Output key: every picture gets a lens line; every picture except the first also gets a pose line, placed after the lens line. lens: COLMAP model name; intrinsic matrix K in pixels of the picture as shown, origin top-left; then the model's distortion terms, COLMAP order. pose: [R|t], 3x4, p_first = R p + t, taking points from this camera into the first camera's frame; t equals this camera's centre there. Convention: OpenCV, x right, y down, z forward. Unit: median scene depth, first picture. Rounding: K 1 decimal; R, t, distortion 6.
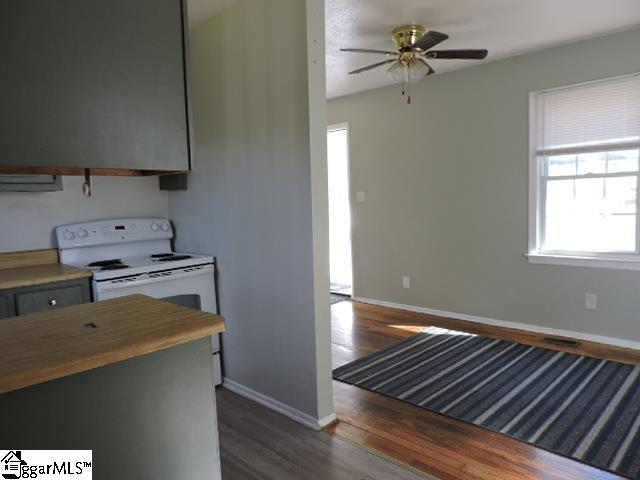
lens RADIAL K [[458.1, 0, 320.3], [0, 458.1, 240.0], [0, 0, 1]] dist [-0.021042, -0.002911]
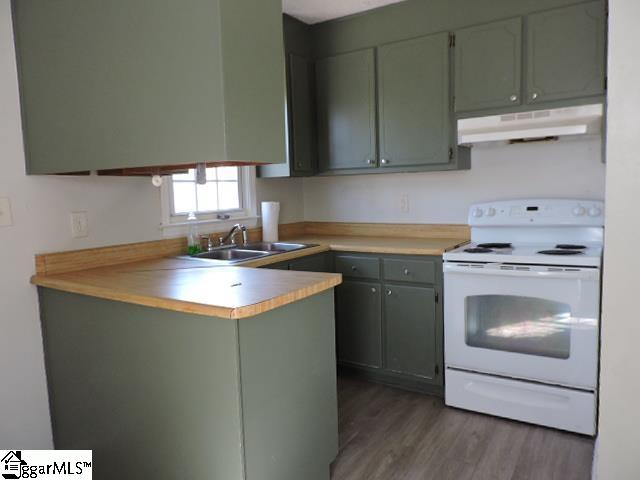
lens RADIAL K [[458.1, 0, 319.0], [0, 458.1, 240.2], [0, 0, 1]] dist [-0.021042, -0.002911]
pose [[0.196151, 0.130822, -0.971808, 0.337632], [-0.059913, 0.990808, 0.121287, -0.047216], [0.978742, 0.034433, 0.202186, 0.404424]]
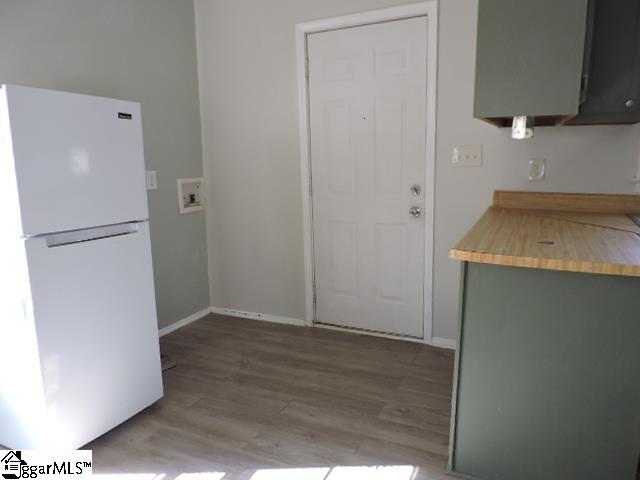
lens RADIAL K [[458.1, 0, 319.6], [0, 458.1, 240.2], [0, 0, 1]] dist [-0.021042, -0.002911]
pose [[-0.946166, 0.109436, -0.304621, -0.020020], [0.019209, 0.958437, 0.284656, -0.131913], [0.323112, 0.263480, -0.908943, 1.466386]]
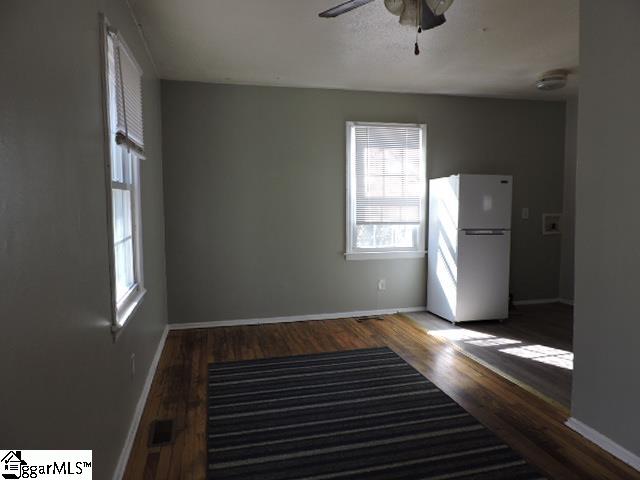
lens RADIAL K [[458.1, 0, 322.5], [0, 458.1, 240.1], [0, 0, 1]] dist [-0.021042, -0.002911]
pose [[-0.852362, 0.003188, 0.522942, -0.021556], [0.090600, 0.985760, 0.141663, -0.132375], [-0.515044, 0.168127, -0.840513, 1.472161]]
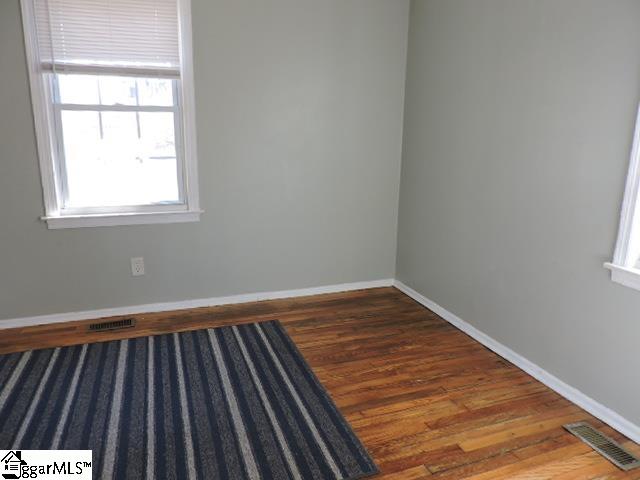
lens RADIAL K [[458.1, 0, 323.0], [0, 458.1, 242.5], [0, 0, 1]] dist [-0.021042, -0.002911]
pose [[0.429476, -0.168337, 0.887250, 0.018103], [0.053997, 0.985502, 0.160841, -0.021955], [-0.901462, -0.021169, 0.432339, 0.362618]]
